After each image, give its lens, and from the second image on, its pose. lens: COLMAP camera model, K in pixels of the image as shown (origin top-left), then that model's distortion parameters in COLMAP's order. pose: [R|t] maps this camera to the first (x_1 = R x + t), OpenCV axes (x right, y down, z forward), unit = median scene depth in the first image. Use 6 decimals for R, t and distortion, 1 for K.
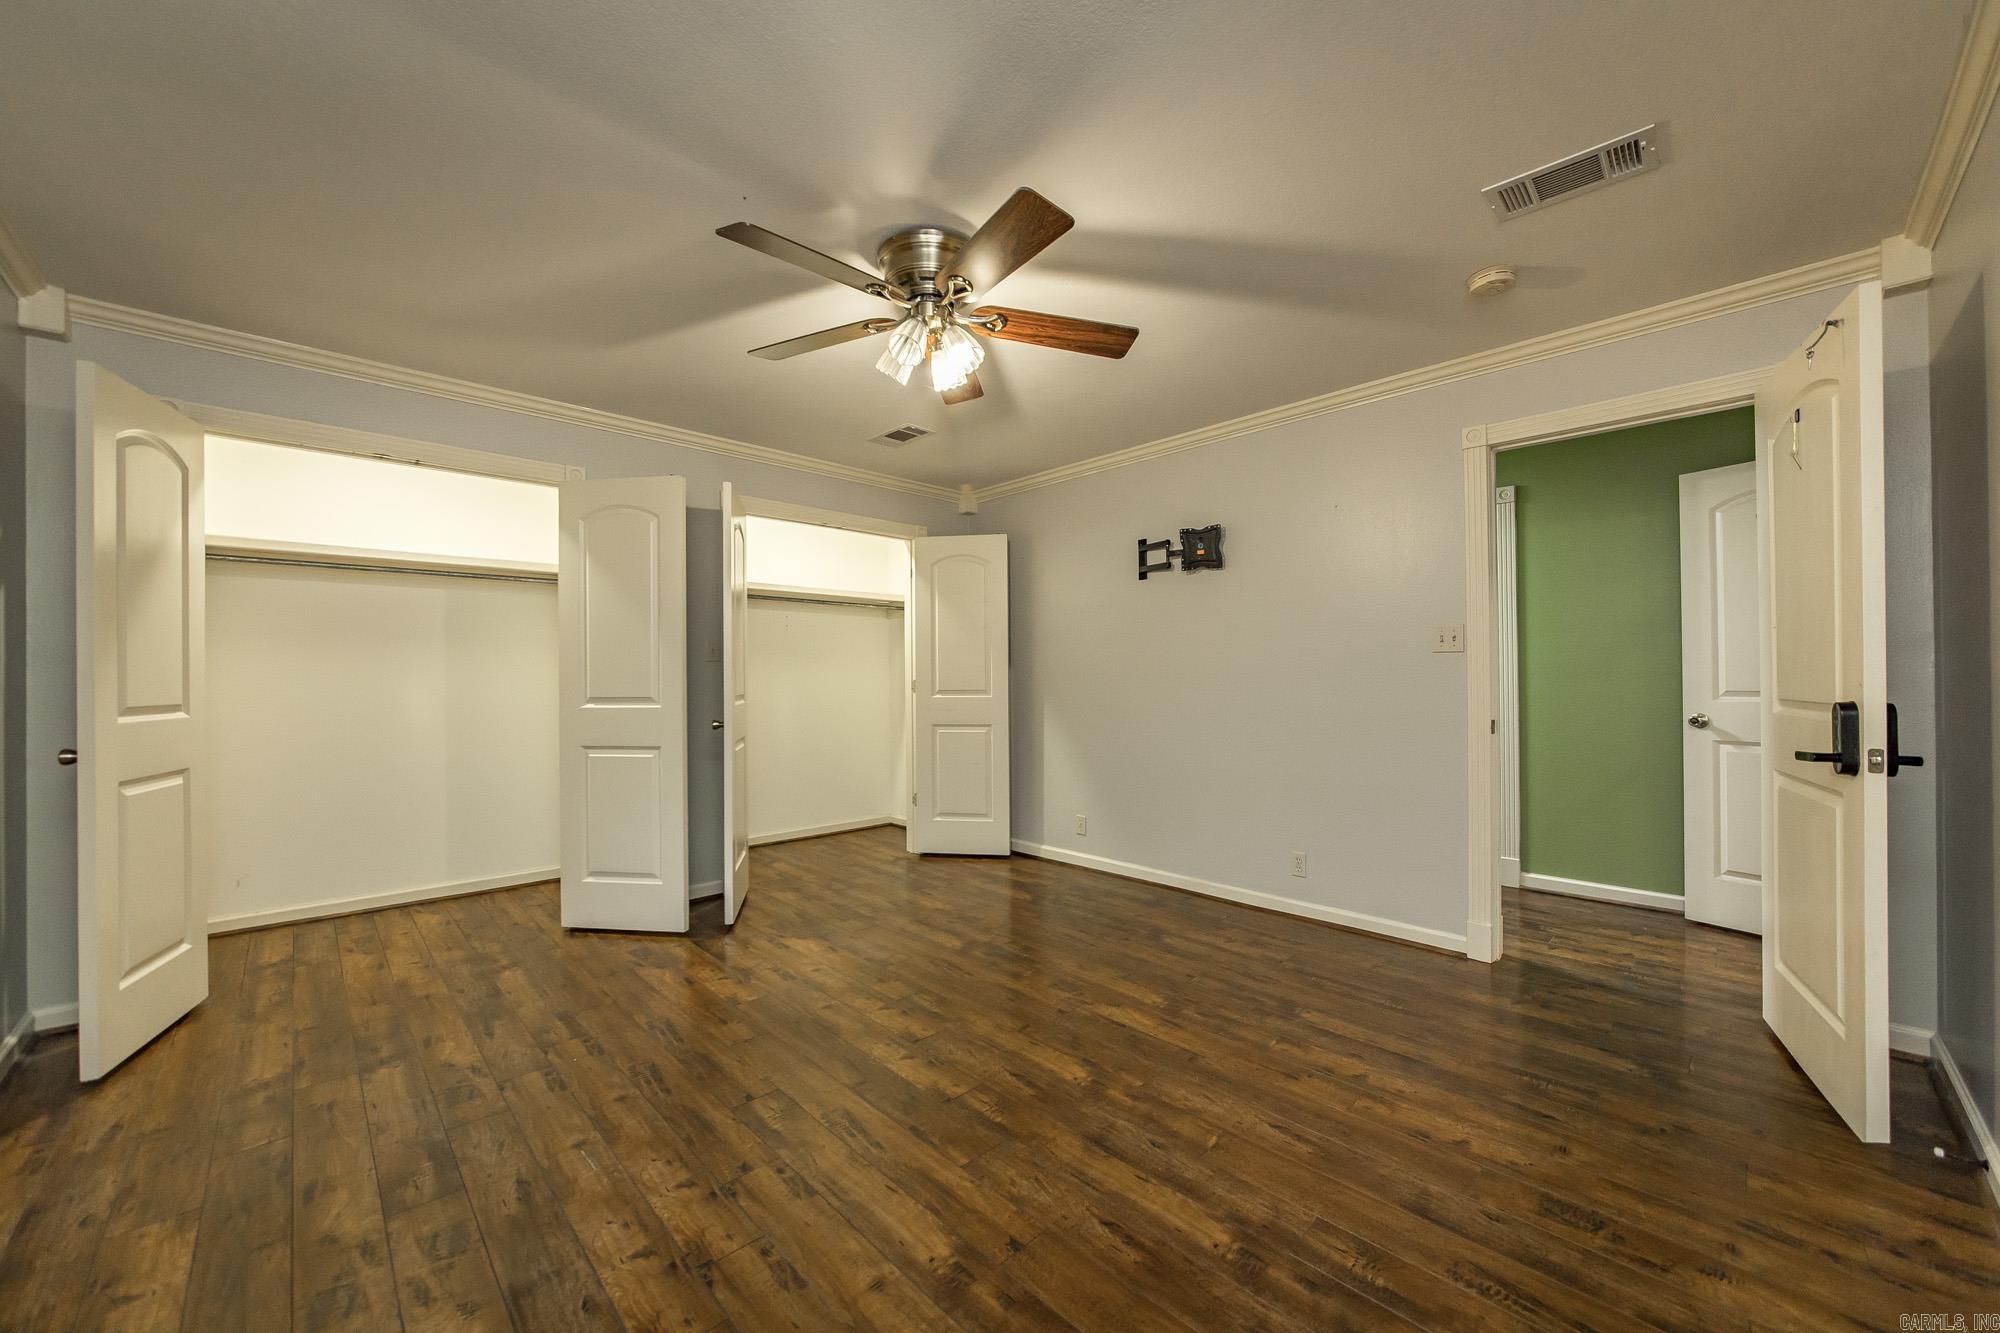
lens RADIAL K [[726.7, 0, 1001.3], [0, 726.7, 671.7], [0, 0, 1]] dist [0.000090, -0.000017]
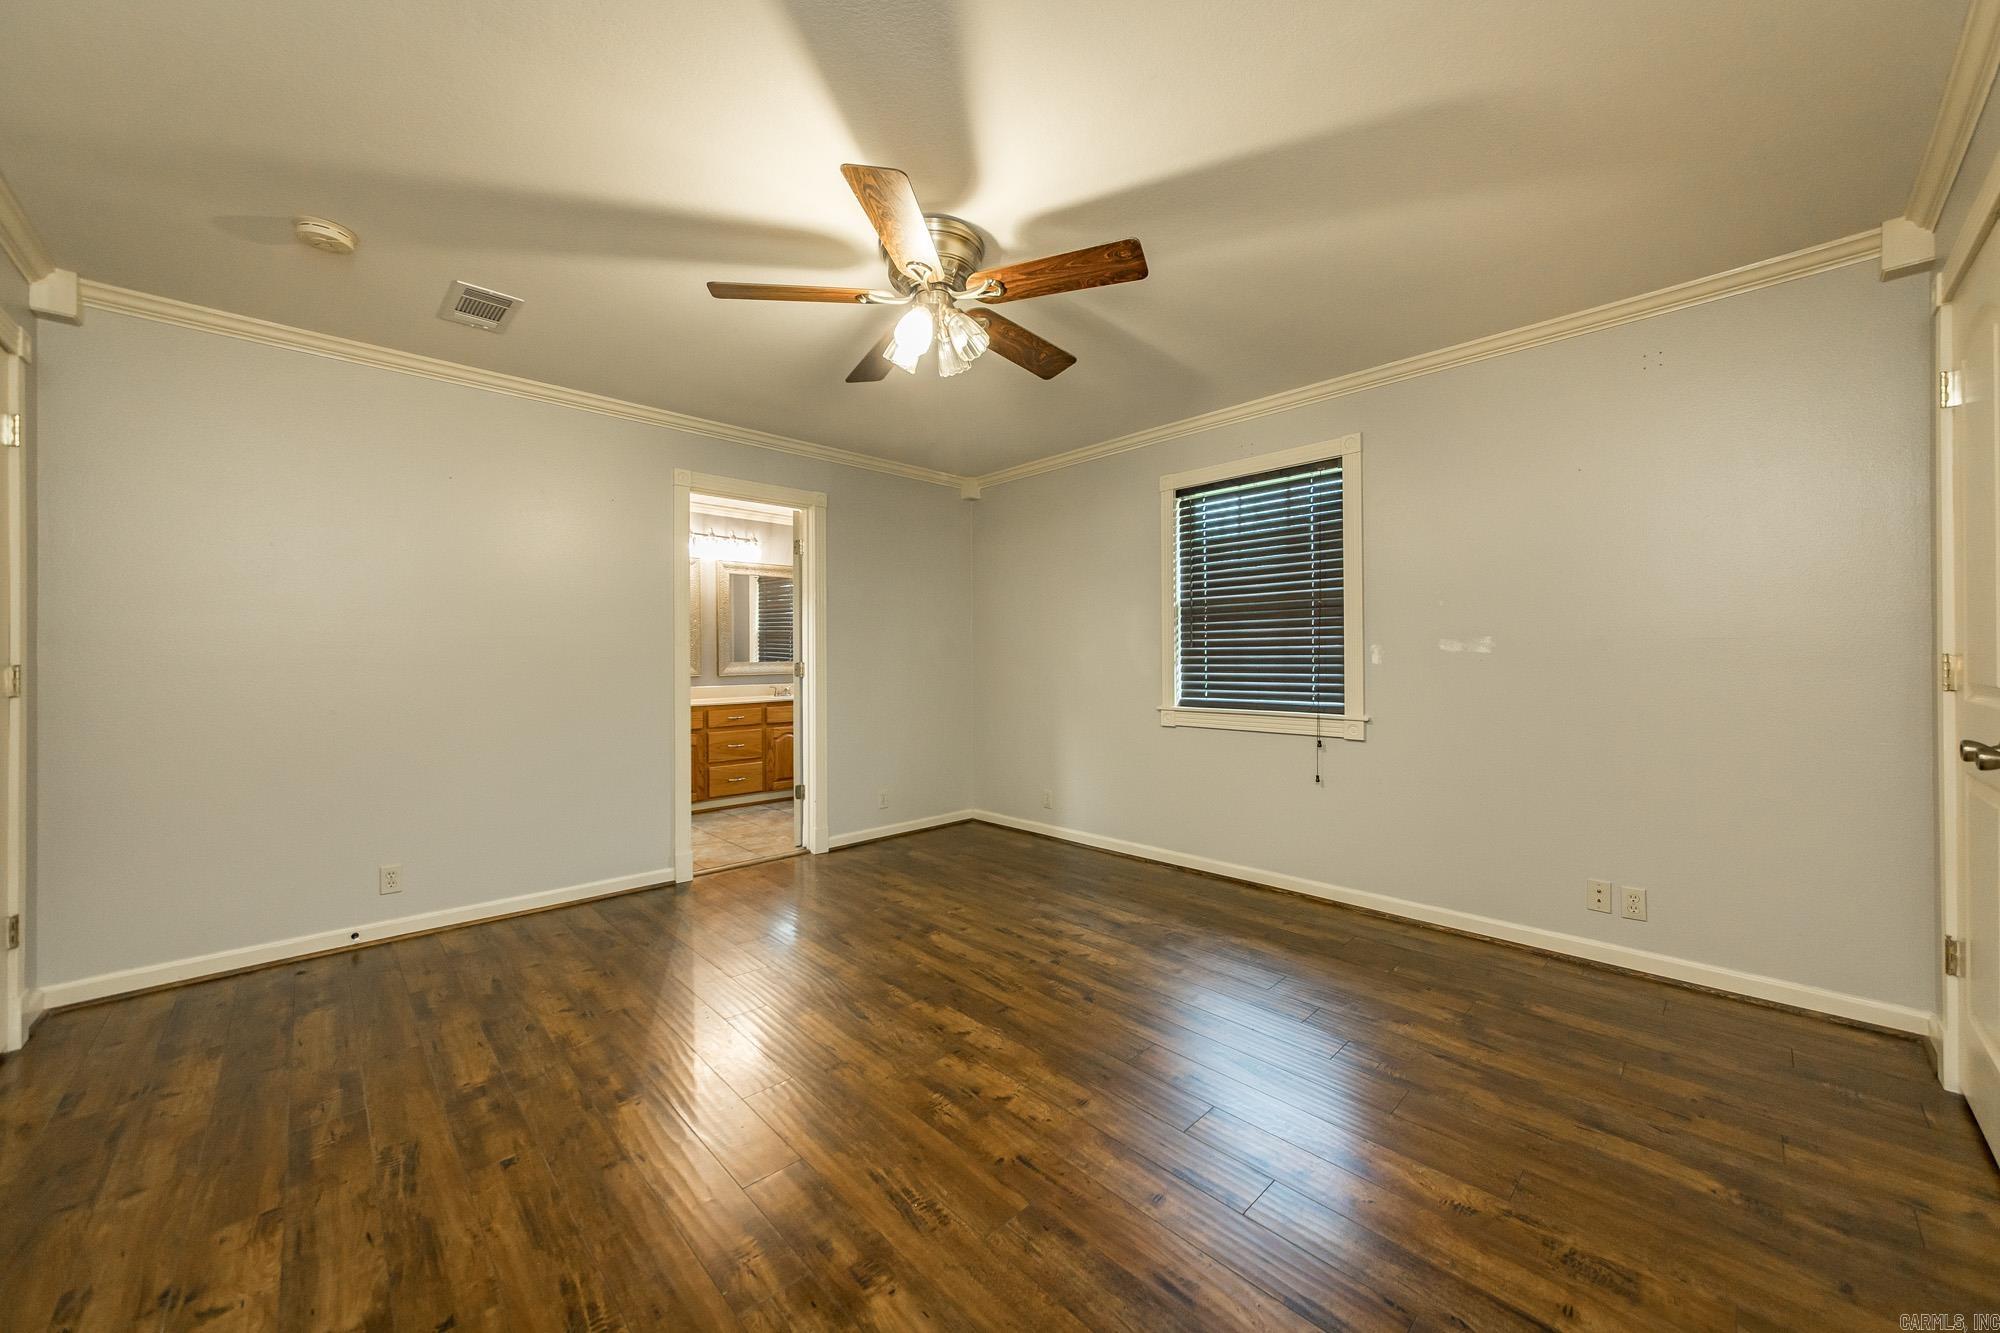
lens RADIAL K [[726.7, 0, 998.9], [0, 726.7, 661.5], [0, 0, 1]] dist [0.000090, -0.000017]
pose [[-0.999875, 0.012101, 0.010160, -0.203421], [0.012049, 0.999914, -0.005169, 0.020527], [-0.010222, -0.005046, -0.999935, 2.109680]]
